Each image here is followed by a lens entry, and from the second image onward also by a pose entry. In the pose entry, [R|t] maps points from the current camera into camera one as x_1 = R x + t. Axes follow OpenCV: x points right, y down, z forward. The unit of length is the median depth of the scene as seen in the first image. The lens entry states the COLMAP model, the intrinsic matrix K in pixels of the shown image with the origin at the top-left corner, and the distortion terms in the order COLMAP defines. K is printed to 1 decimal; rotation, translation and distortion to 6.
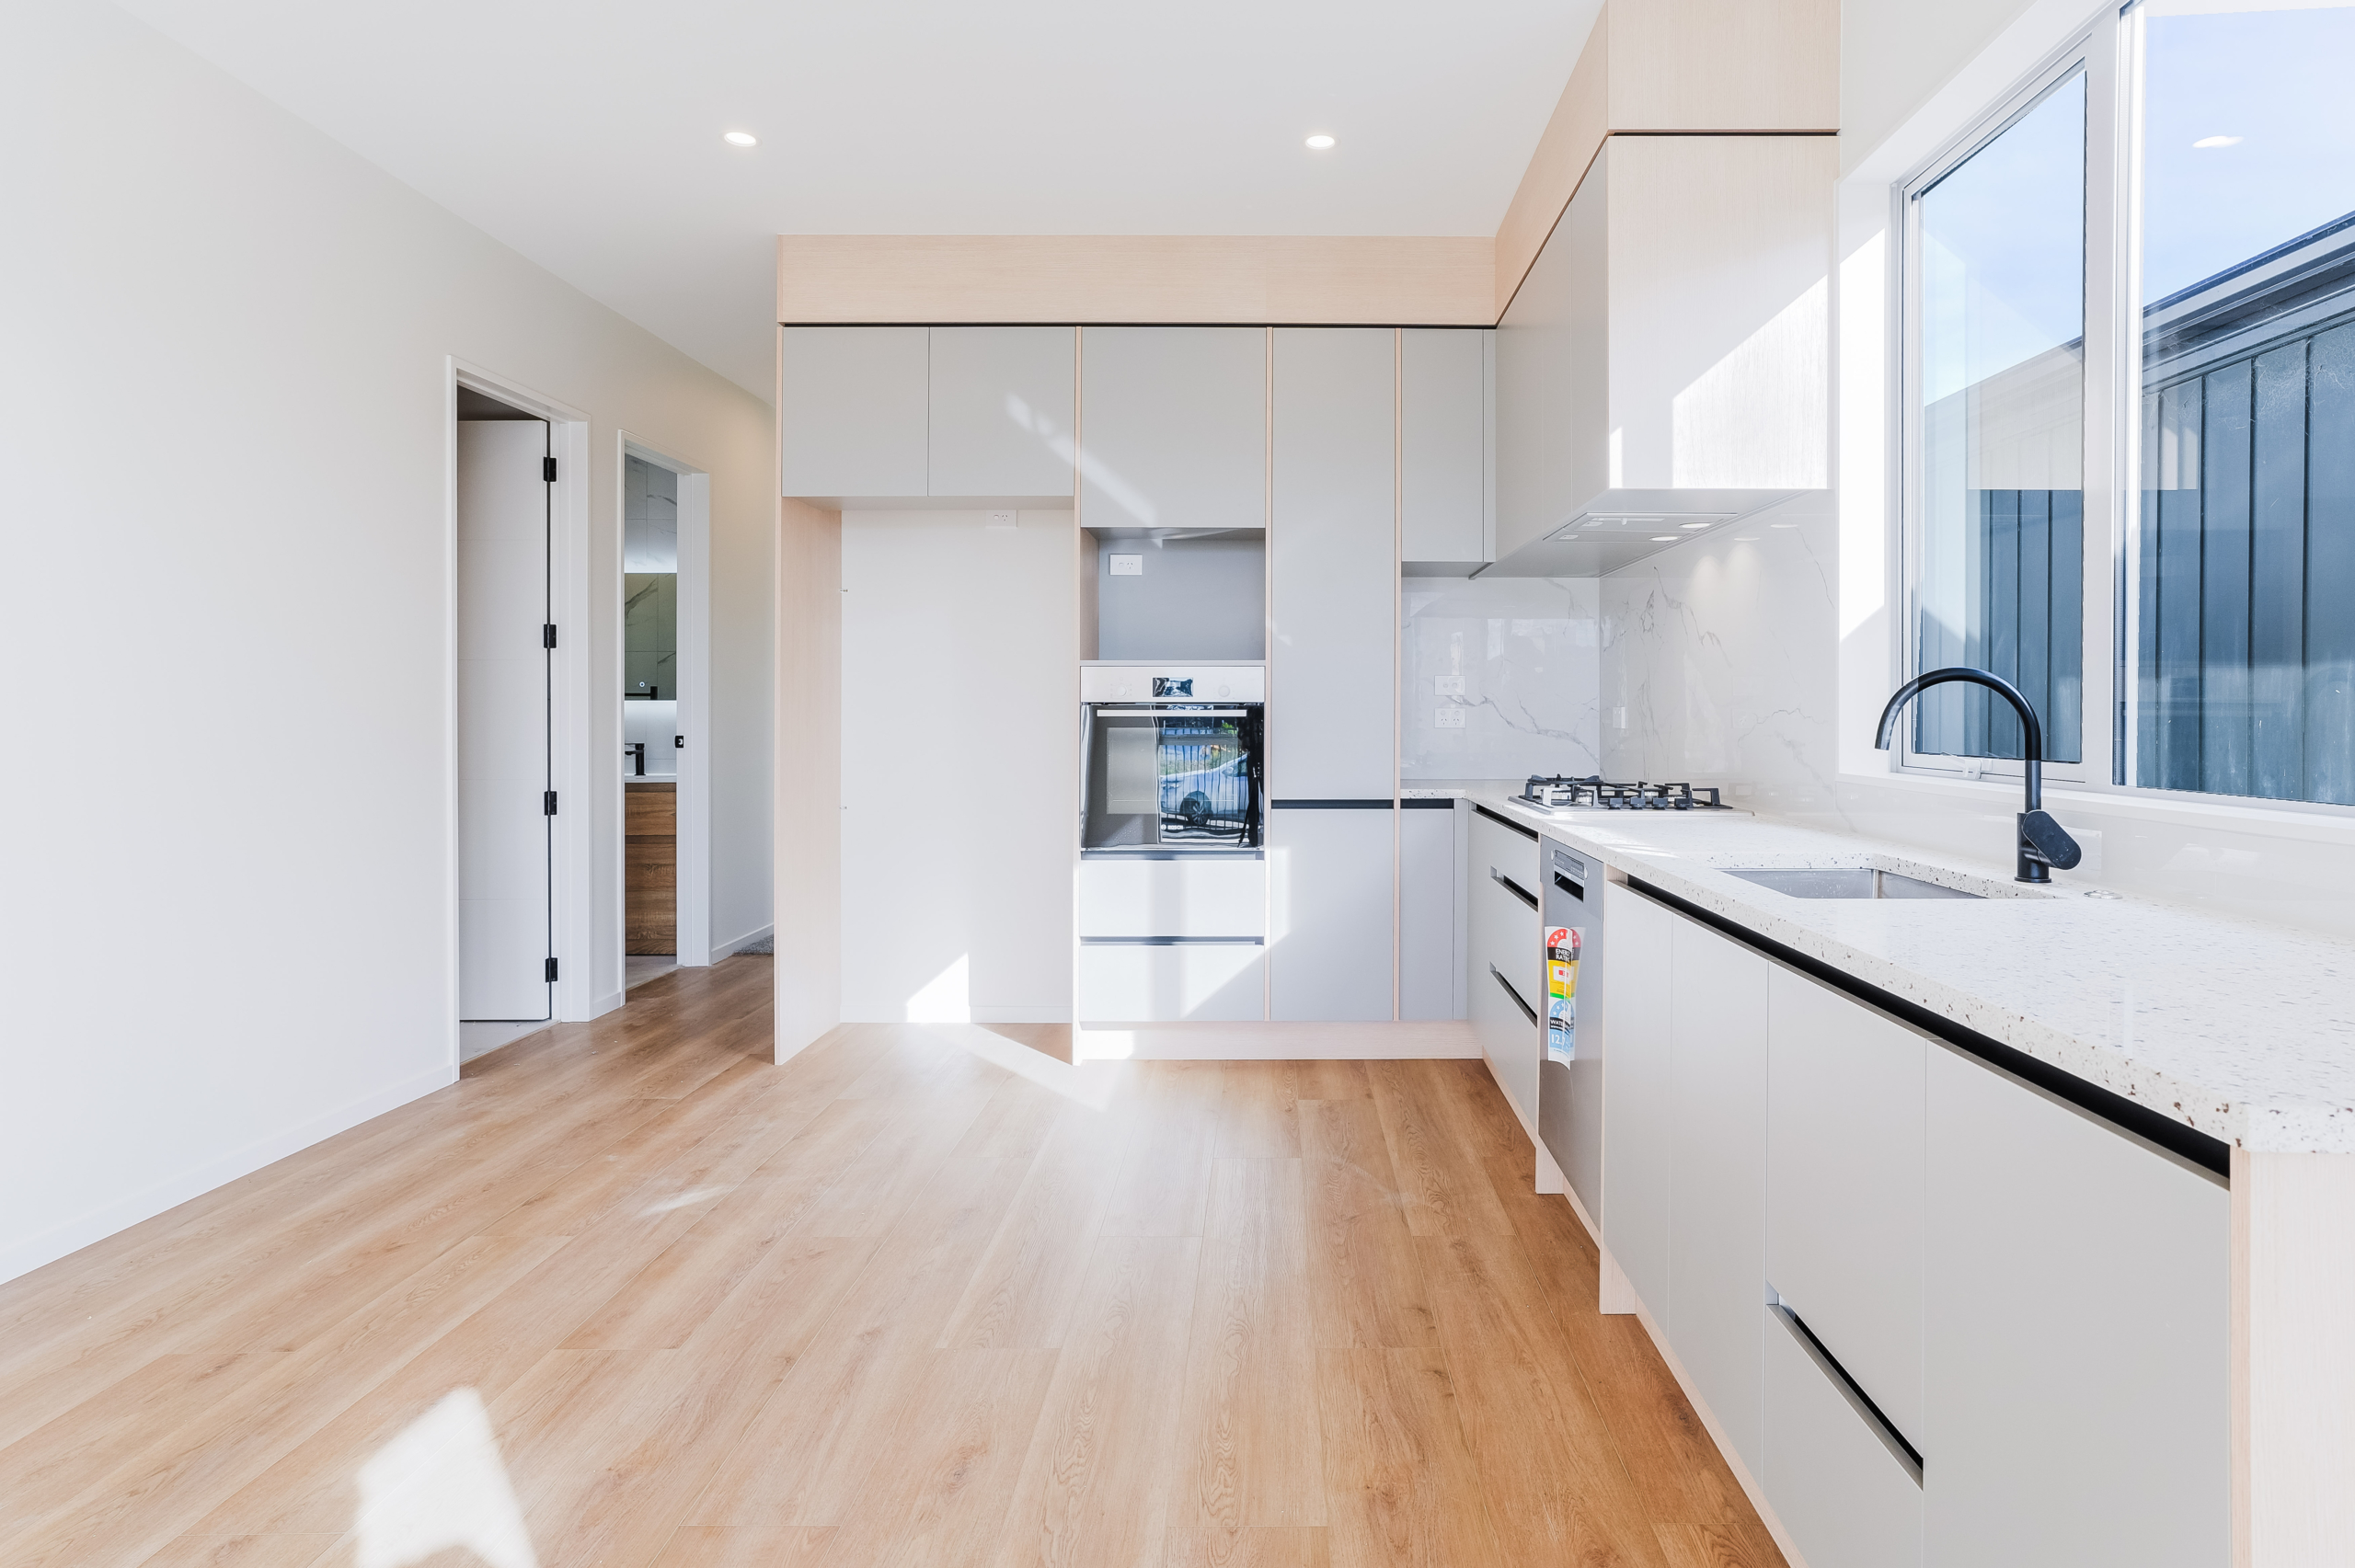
lens RADIAL K [[1291.8, 0, 1279.9], [0, 1291.8, 723.1], [0, 0, 1]] dist [-0.029823, 0.006706]
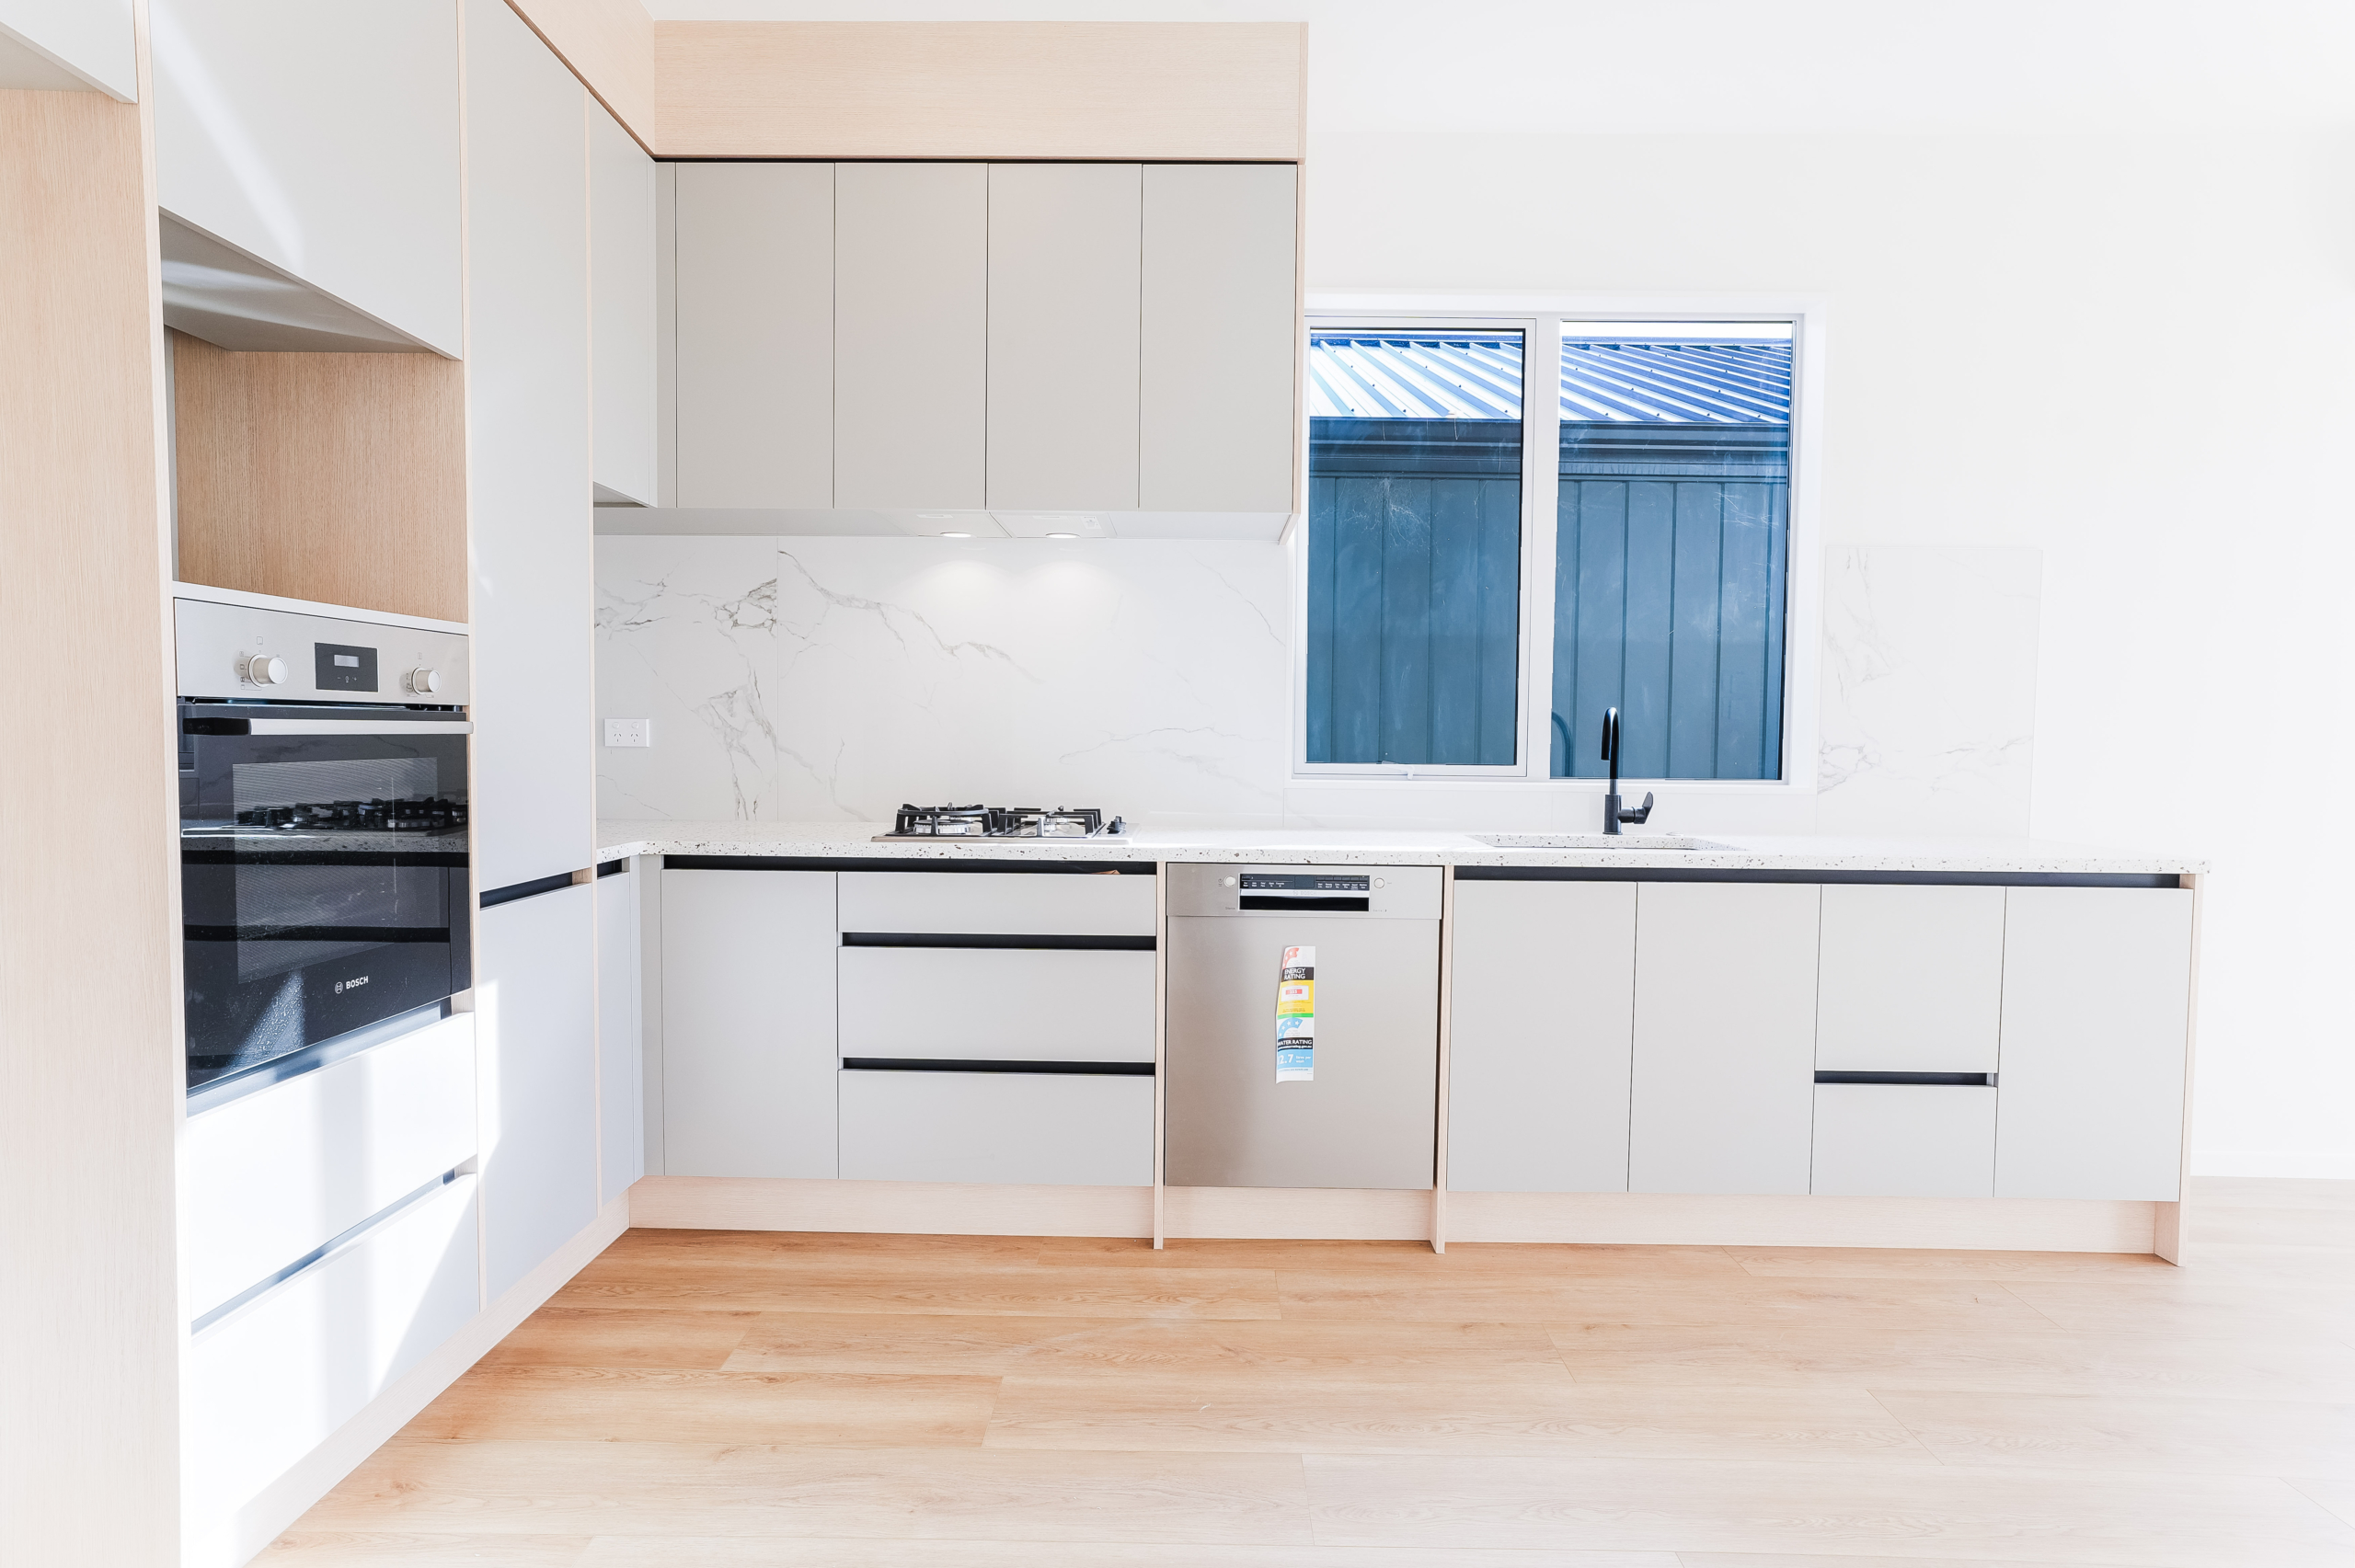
lens RADIAL K [[1291.8, 0, 1159.0], [0, 1291.8, 776.7], [0, 0, 1]] dist [-0.029823, 0.006706]
pose [[0.010823, -0.046853, 0.998843, -0.784120], [-0.011392, 0.998831, 0.046975, -0.021399], [-0.999877, -0.011887, 0.010277, 1.091191]]
